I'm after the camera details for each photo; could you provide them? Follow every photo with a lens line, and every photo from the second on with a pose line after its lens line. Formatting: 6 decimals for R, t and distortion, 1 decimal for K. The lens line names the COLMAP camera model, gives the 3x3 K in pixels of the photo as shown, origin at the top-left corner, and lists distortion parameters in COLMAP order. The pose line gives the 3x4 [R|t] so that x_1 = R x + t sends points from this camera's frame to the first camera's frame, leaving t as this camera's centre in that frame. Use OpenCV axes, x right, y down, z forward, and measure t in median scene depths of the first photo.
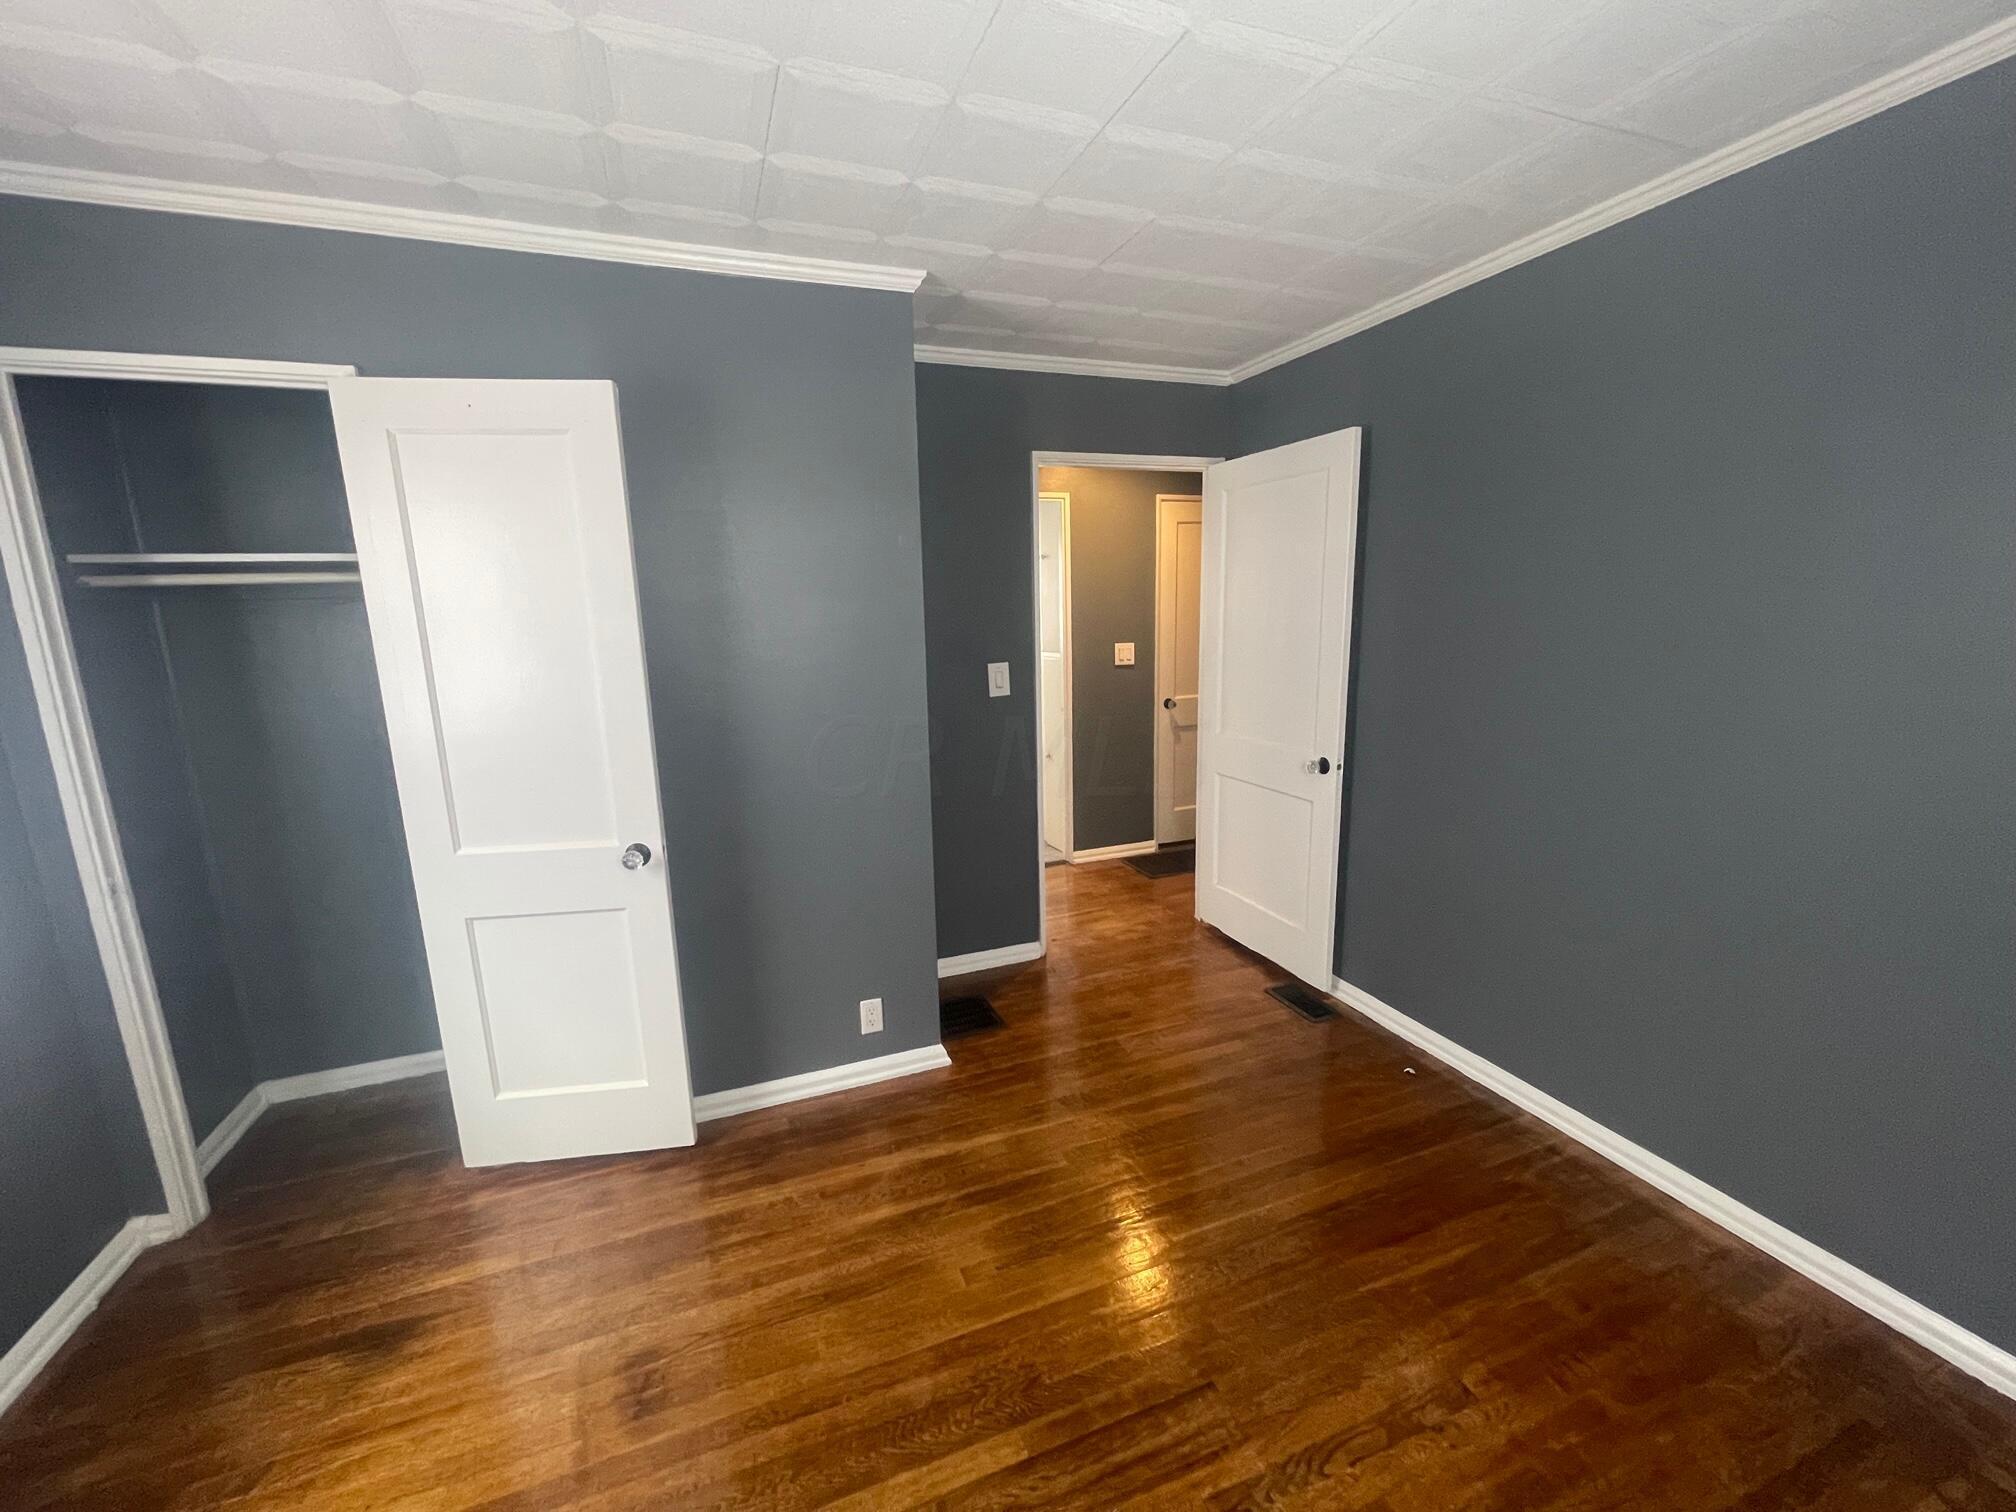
lens RADIAL K [[815.4, 0, 1009.2], [0, 815.4, 759.7], [0, 0, 1]] dist [0.009650, 0.000393]
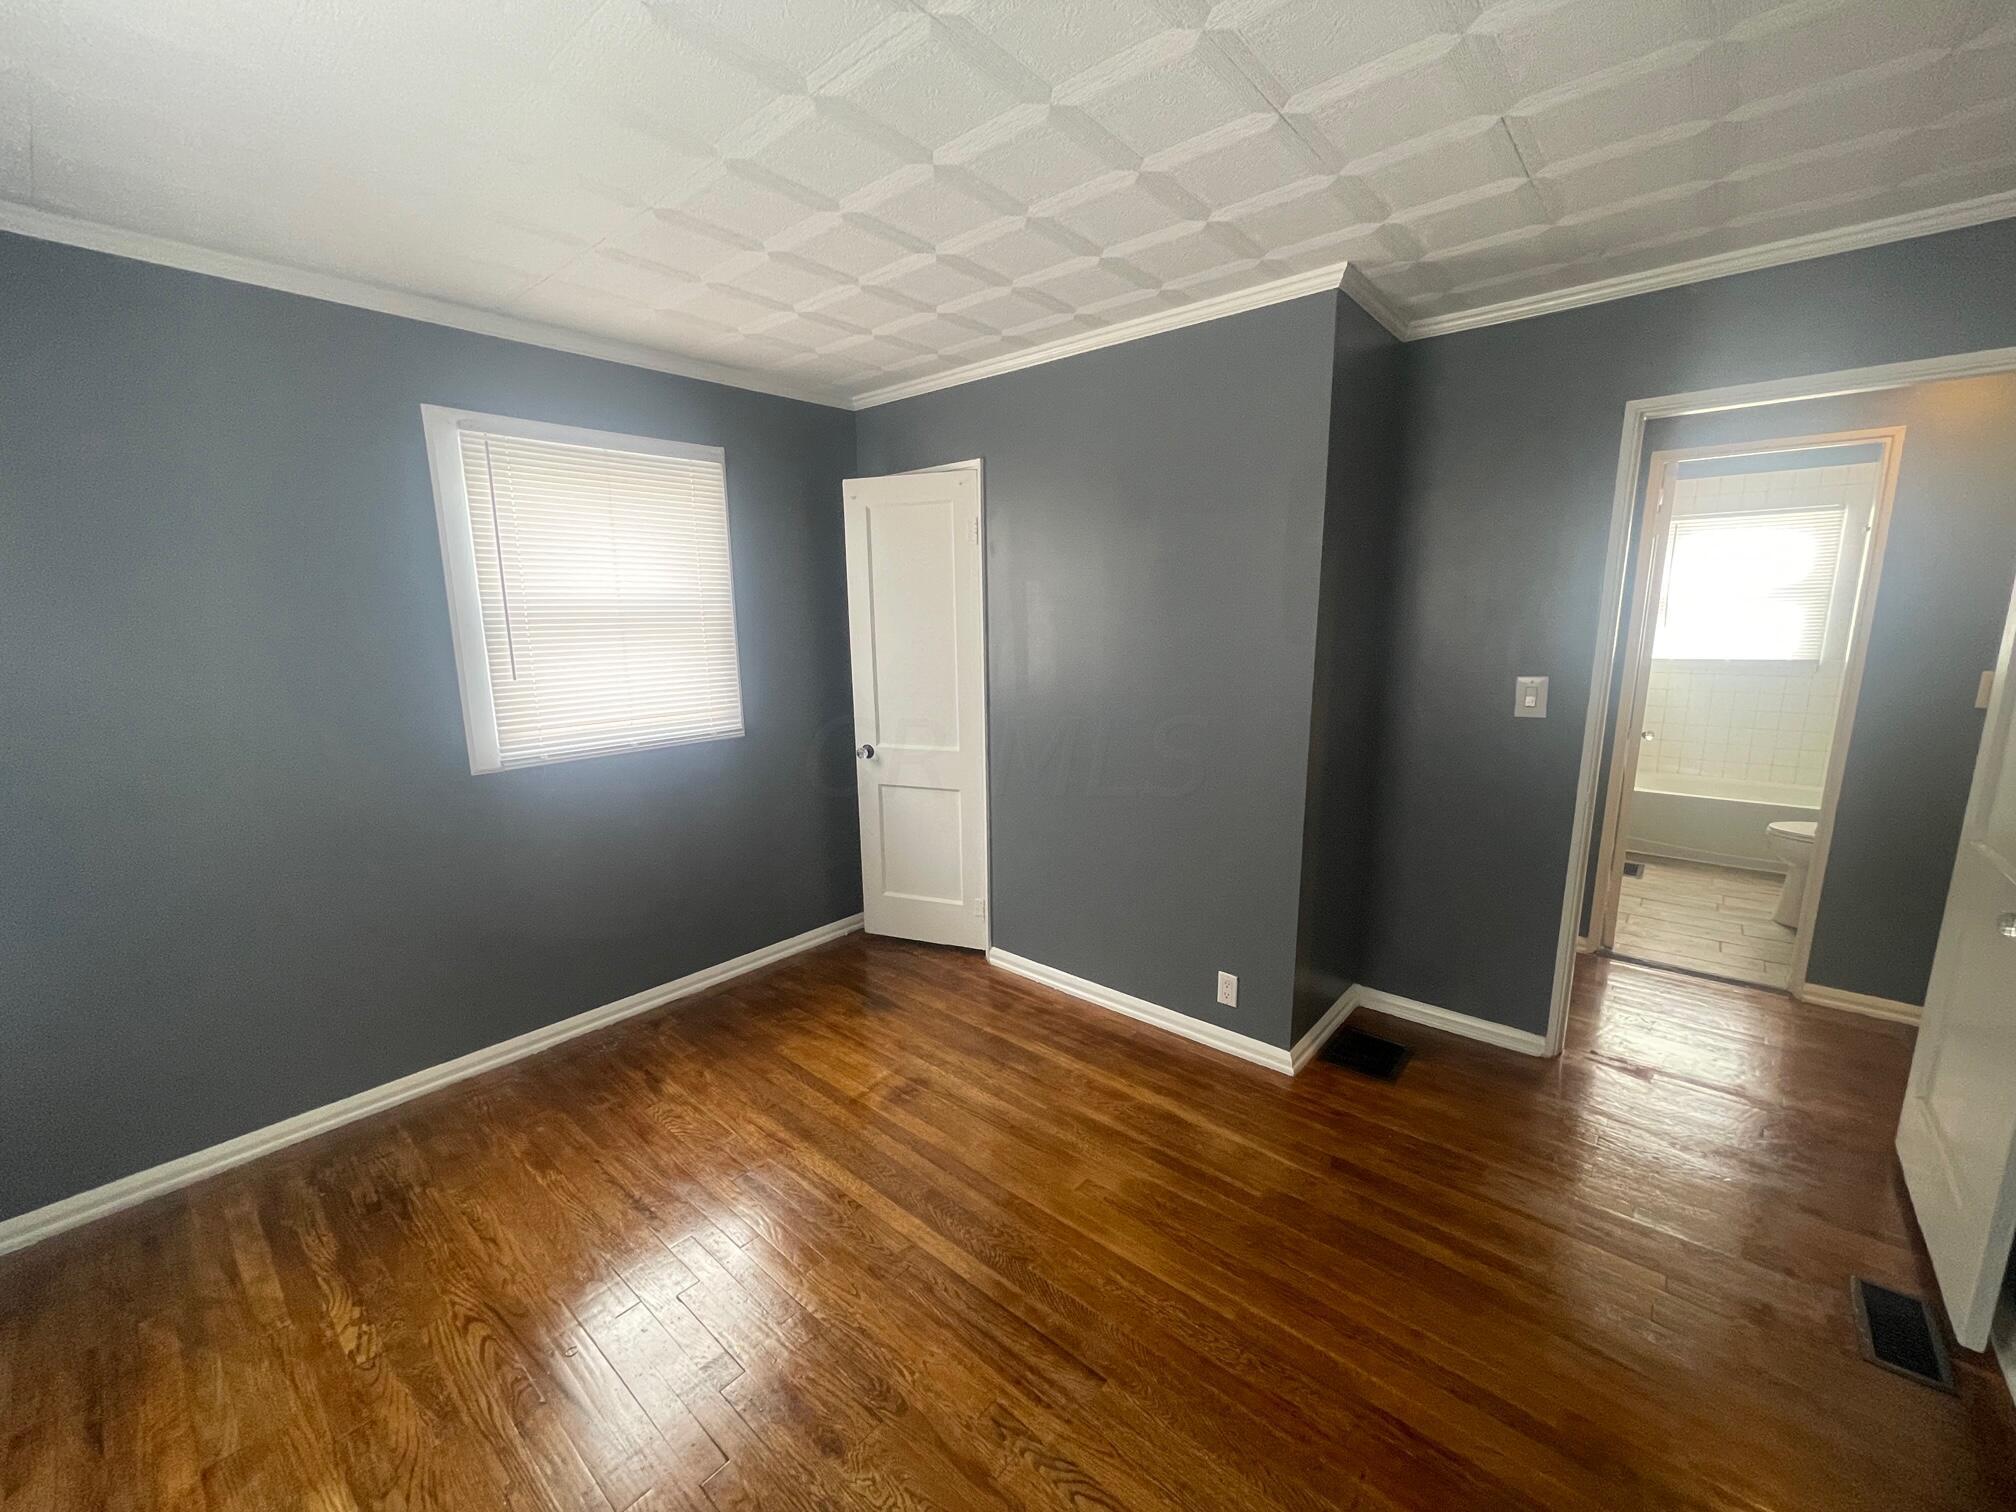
lens RADIAL K [[815.4, 0, 1014.7], [0, 815.4, 756.7], [0, 0, 1]] dist [0.009650, 0.000393]
pose [[0.488997, 0.178229, -0.853883, 0.757980], [-0.170748, 0.979524, 0.106671, -0.068084], [0.855410, 0.093637, 0.509417, 0.261529]]
